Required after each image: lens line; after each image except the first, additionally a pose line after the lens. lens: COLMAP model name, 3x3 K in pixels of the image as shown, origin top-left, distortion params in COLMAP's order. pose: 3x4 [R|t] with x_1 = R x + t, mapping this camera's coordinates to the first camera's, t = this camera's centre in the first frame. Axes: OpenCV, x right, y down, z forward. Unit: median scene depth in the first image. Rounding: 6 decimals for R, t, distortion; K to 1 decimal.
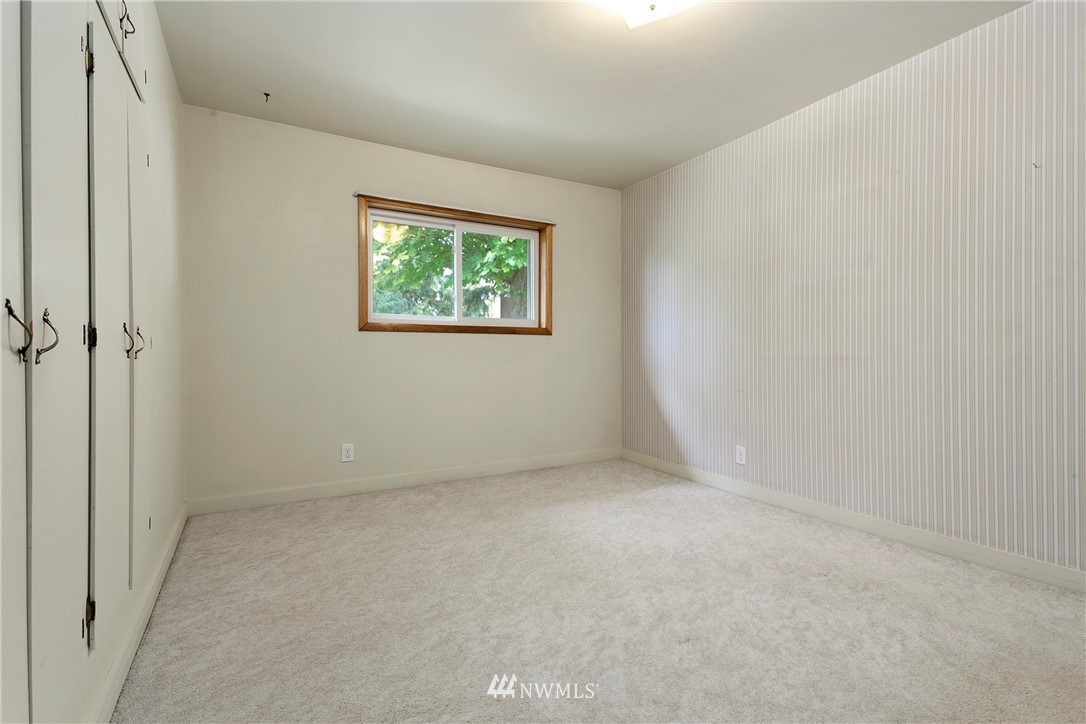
lens RADIAL K [[507.5, 0, 535.1], [0, 507.5, 356.7], [0, 0, 1]] dist [0.037567, -0.000062]
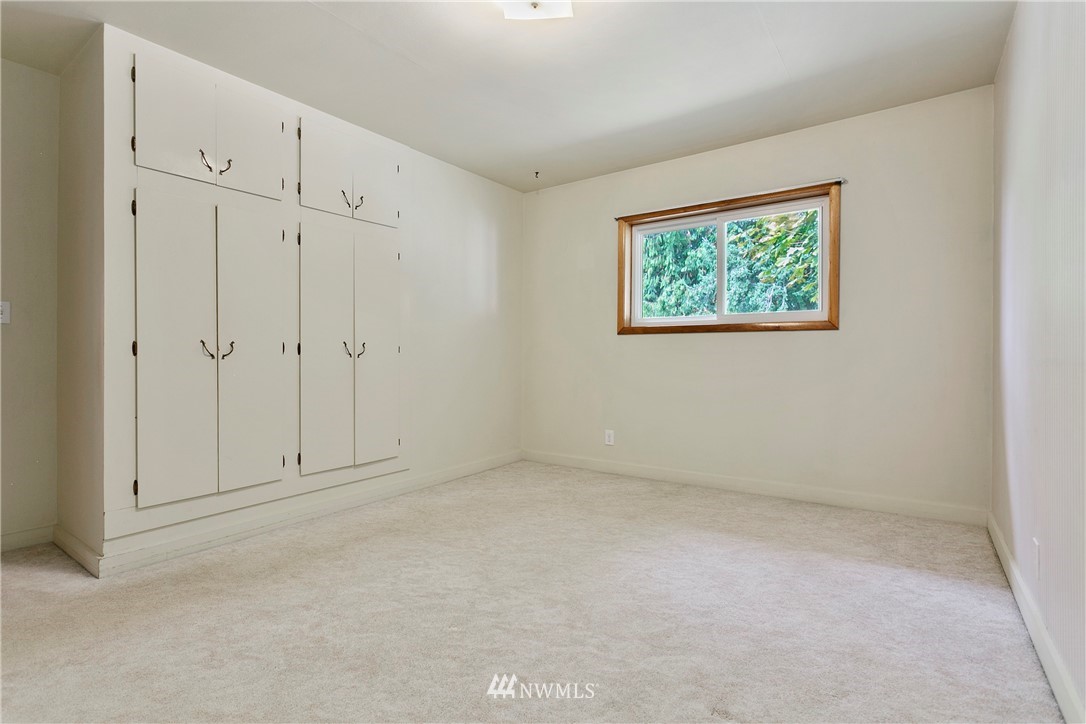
lens RADIAL K [[527.7, 0, 560.3], [0, 527.7, 361.9], [0, 0, 1]] dist [0.002102, -0.000303]
pose [[0.440977, 0.017560, -0.897347, 0.768791], [-0.006769, 0.999845, 0.016239, -0.007927], [0.897493, -0.001087, 0.441028, 0.403980]]
